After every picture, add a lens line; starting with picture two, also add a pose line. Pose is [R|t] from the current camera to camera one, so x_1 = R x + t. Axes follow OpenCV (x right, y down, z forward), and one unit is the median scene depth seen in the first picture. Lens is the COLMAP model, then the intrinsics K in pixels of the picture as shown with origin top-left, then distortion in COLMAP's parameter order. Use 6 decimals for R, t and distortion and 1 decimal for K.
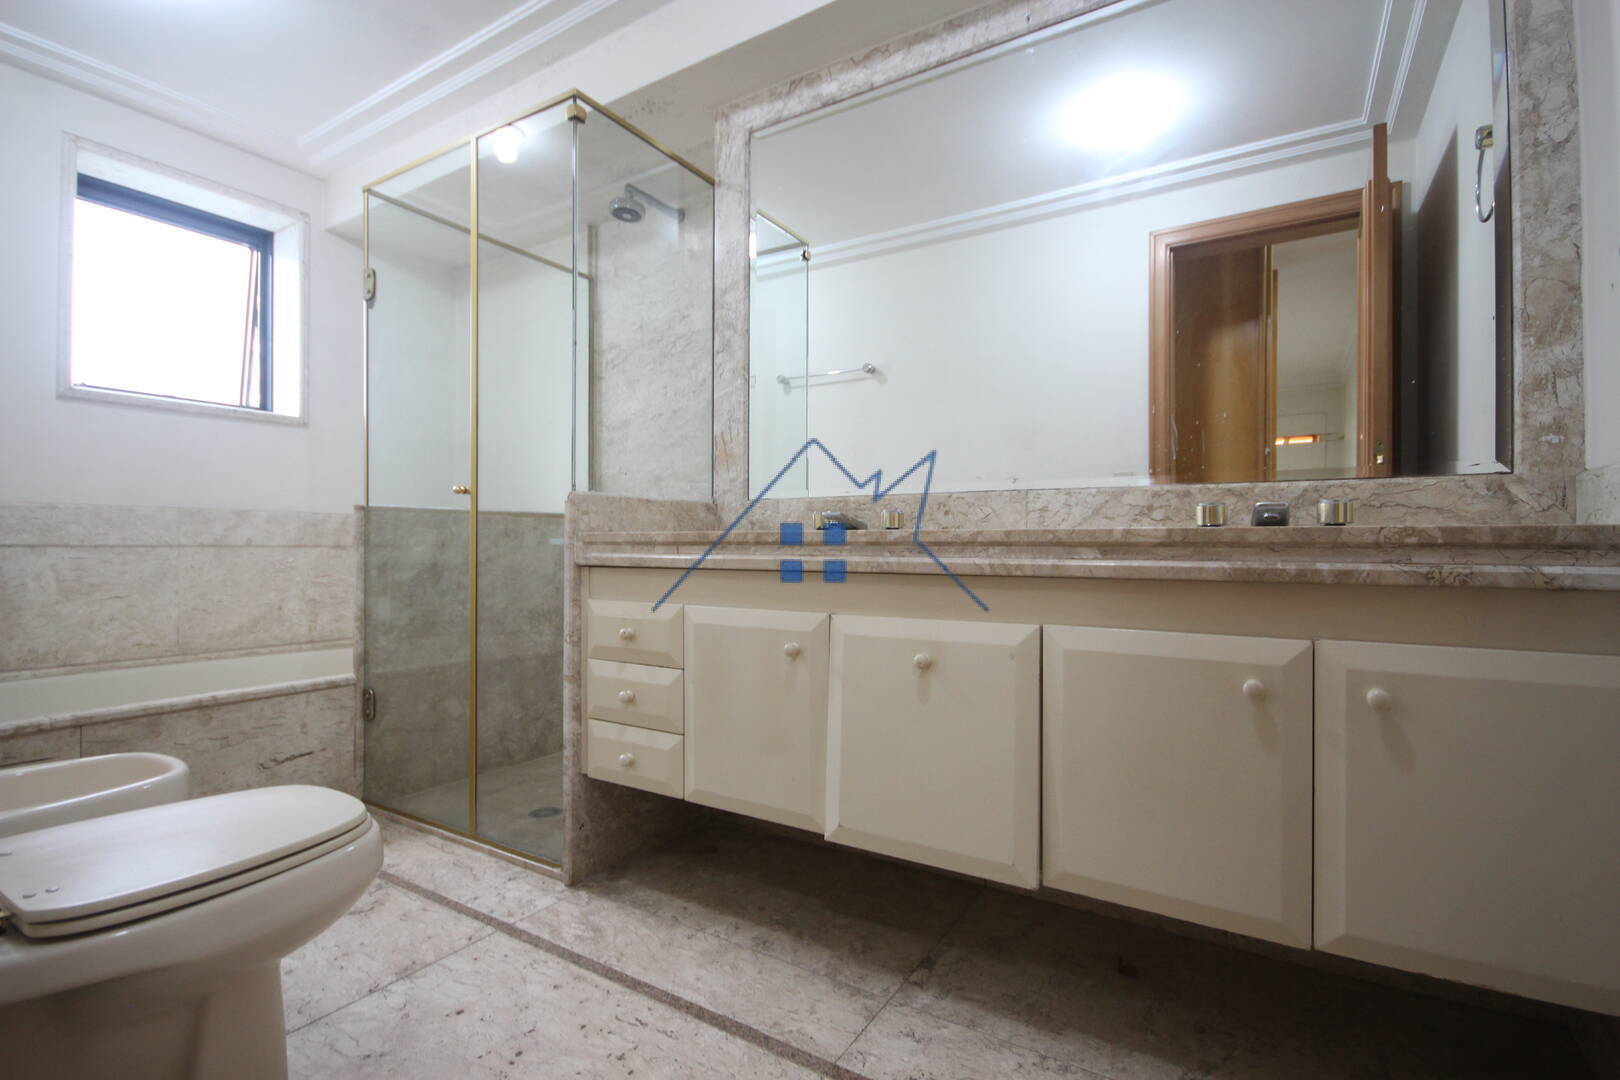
lens RADIAL K [[754.6, 0, 800.0], [0, 754.6, 544.6], [0, 0, 1]] dist [0.000119, -0.002470]
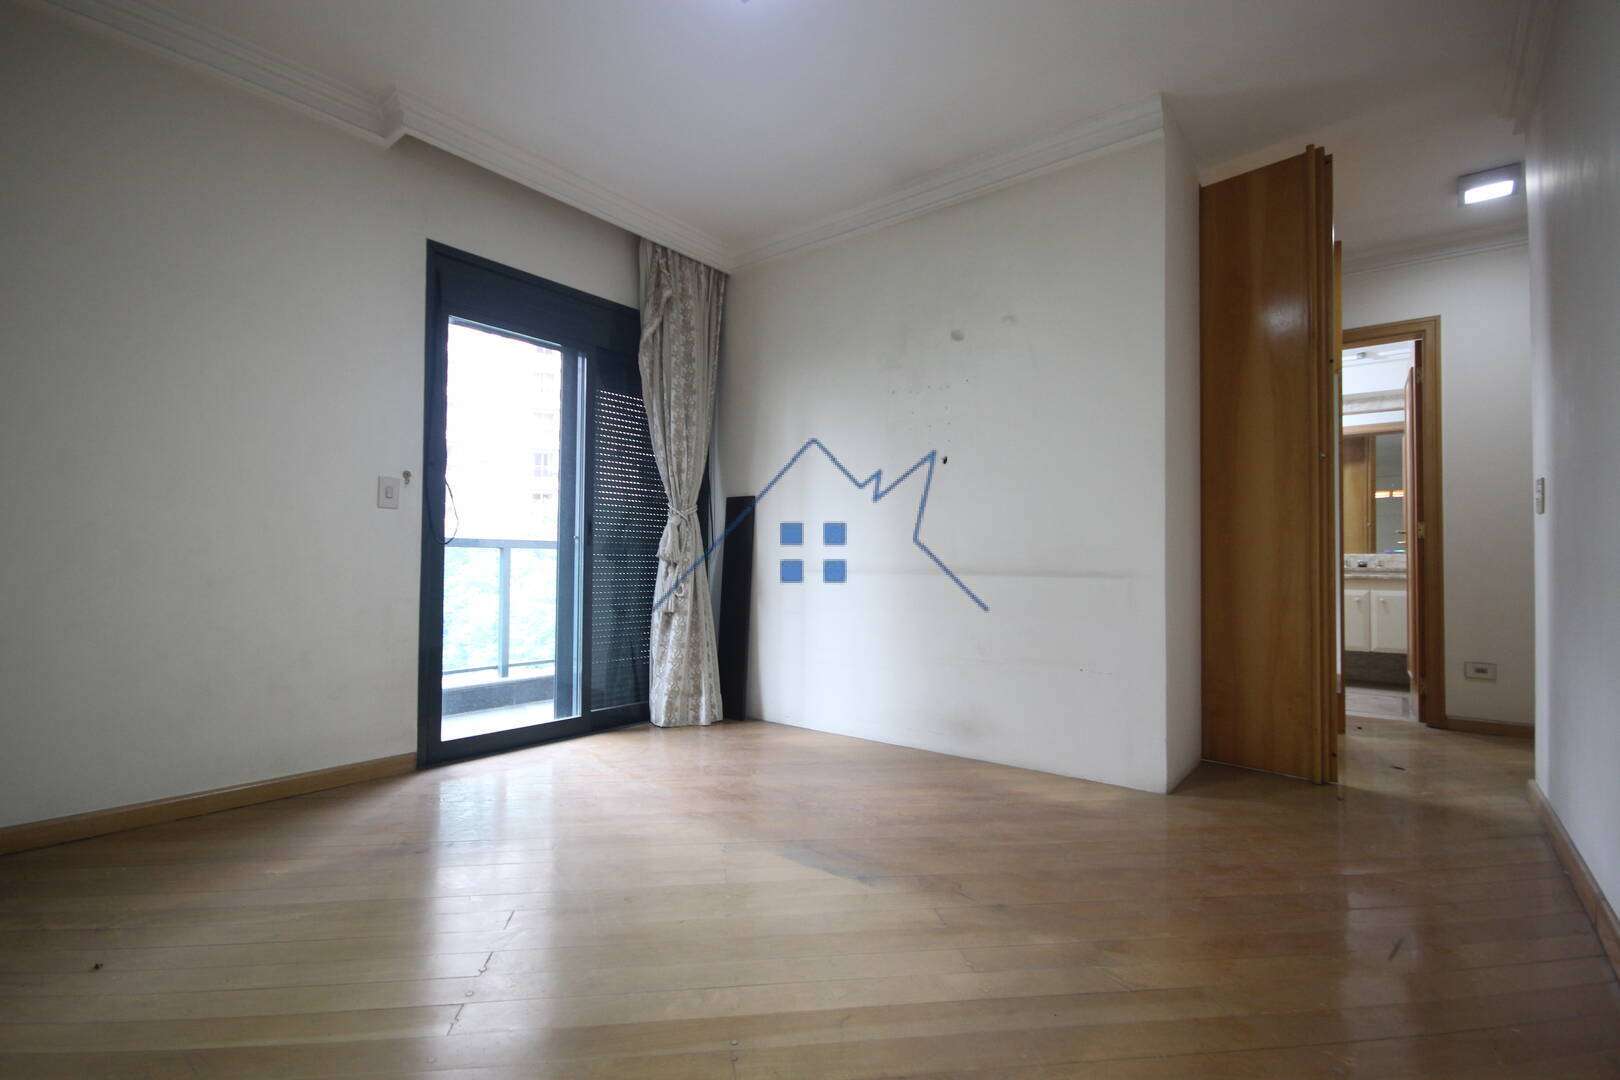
lens RADIAL K [[754.6, 0, 807.7], [0, 754.6, 544.9], [0, 0, 1]] dist [0.000119, -0.002470]
pose [[0.994823, -0.005616, -0.101467, -0.774504], [0.002510, 0.999525, -0.030711, -0.010110], [0.101591, 0.030297, 0.994365, -1.339965]]
